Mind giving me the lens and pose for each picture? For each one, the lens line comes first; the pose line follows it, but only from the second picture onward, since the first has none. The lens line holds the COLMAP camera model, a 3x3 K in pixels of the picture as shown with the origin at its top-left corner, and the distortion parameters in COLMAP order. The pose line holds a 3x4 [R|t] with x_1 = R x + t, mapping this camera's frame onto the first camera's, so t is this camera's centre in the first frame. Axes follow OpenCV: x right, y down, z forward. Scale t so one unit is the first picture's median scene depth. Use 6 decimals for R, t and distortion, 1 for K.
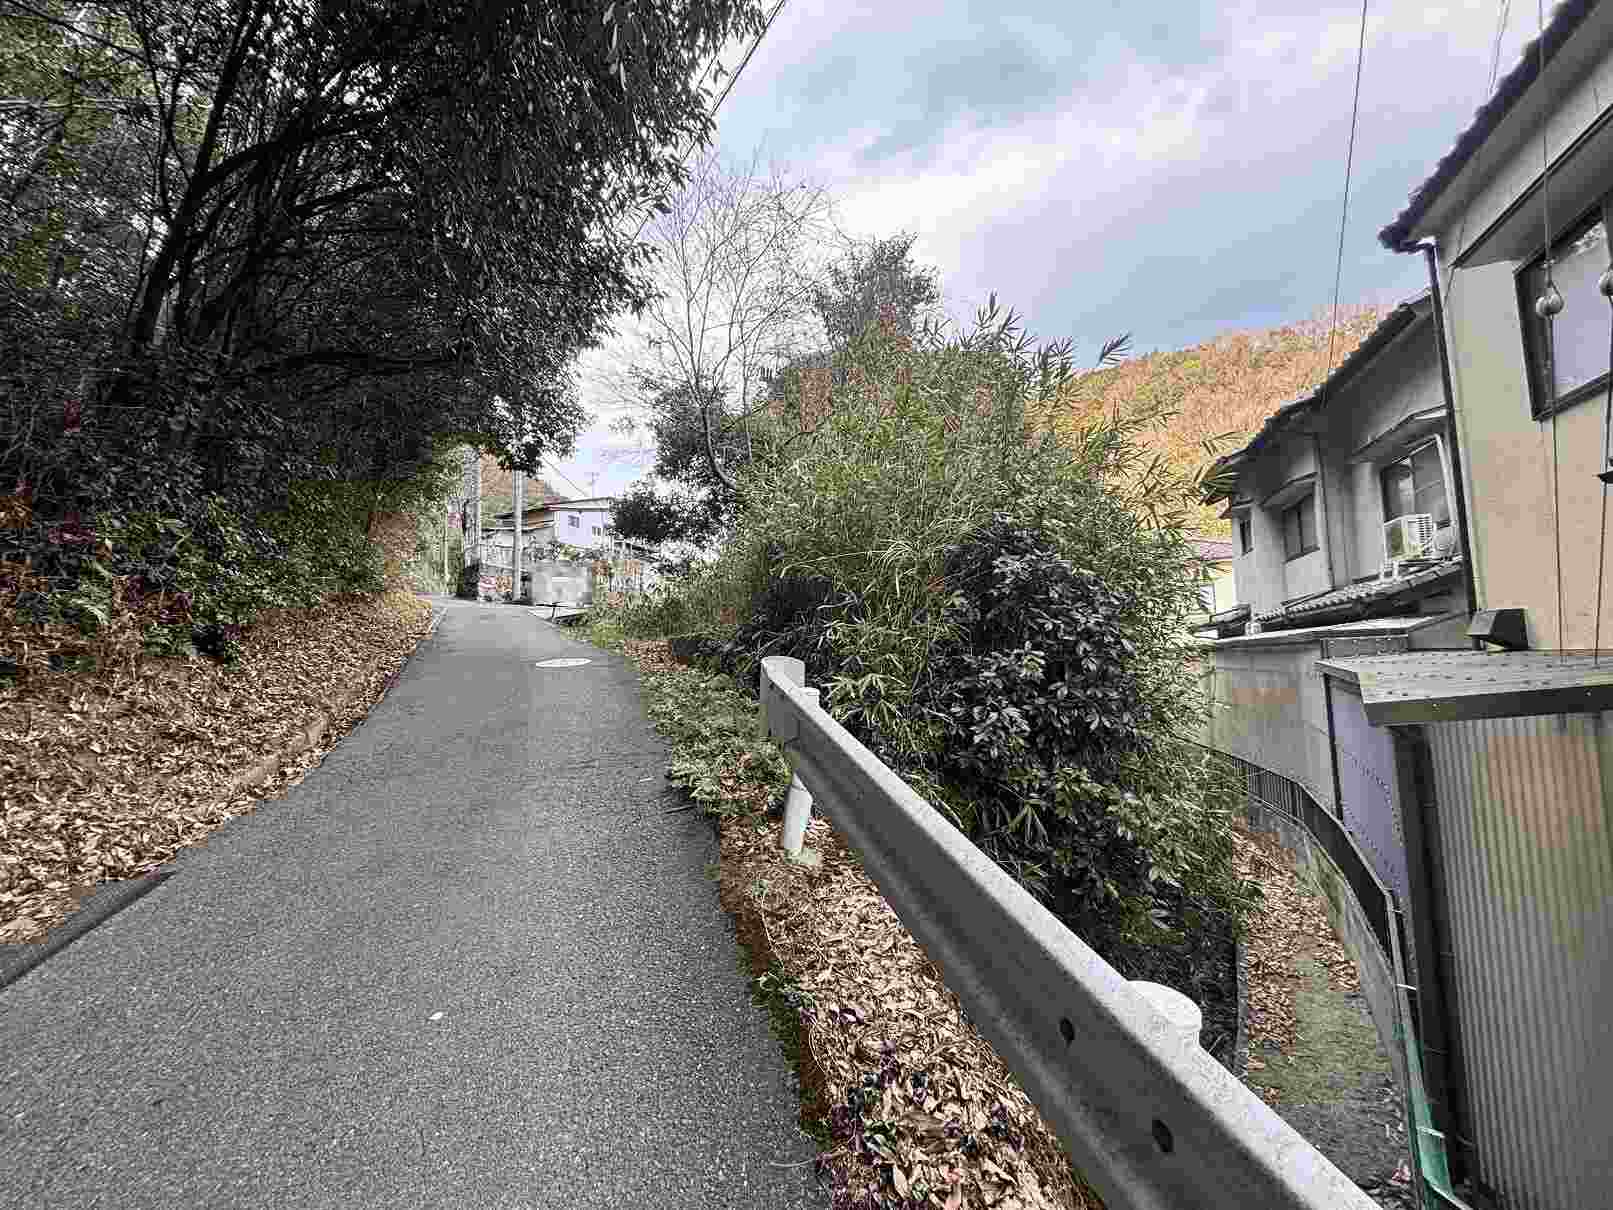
lens RADIAL K [[653.4, 0, 806.0], [0, 653.4, 606.7], [0, 0, 1]] dist [0.006129, -0.001320]
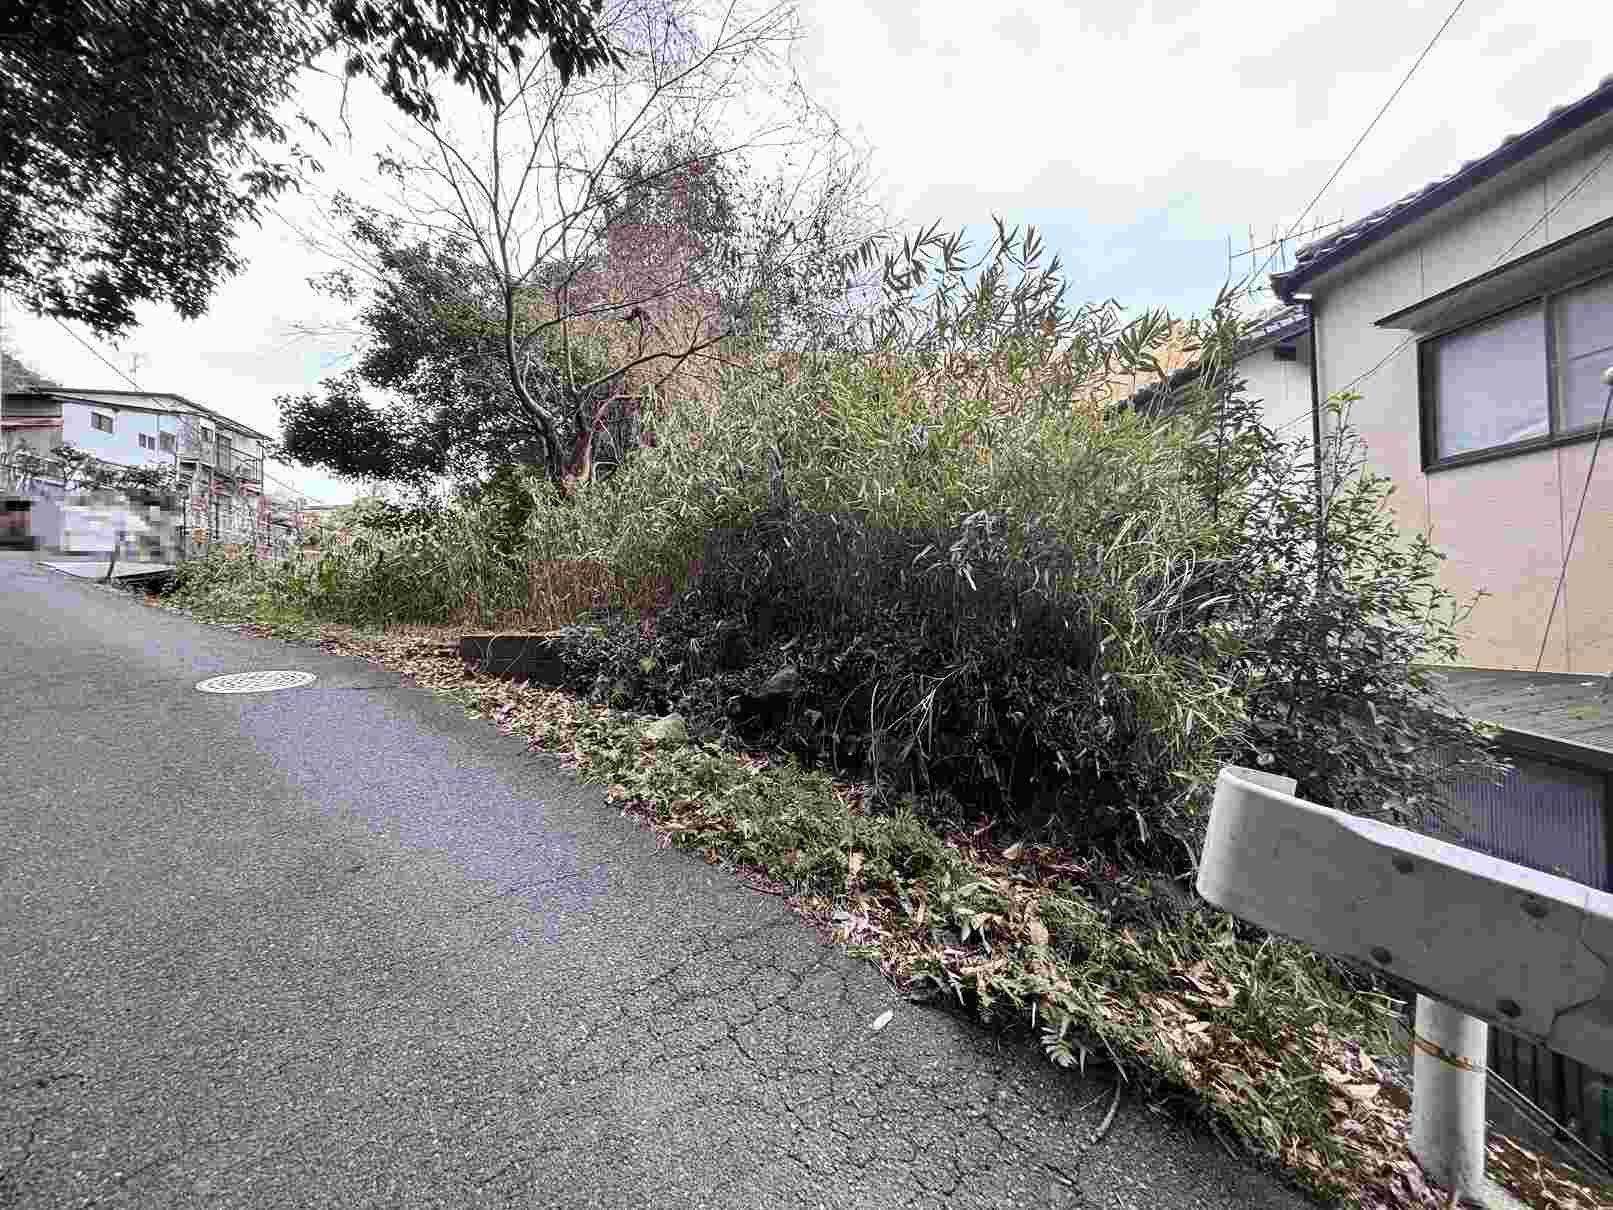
lens RADIAL K [[653.4, 0, 812.1], [0, 653.4, 605.9], [0, 0, 1]] dist [0.006129, -0.001320]
pose [[0.870930, 0.016588, 0.491126, -0.076694], [-0.043212, 0.998144, 0.042917, -0.007848], [-0.489503, -0.058600, 0.870030, 0.089936]]
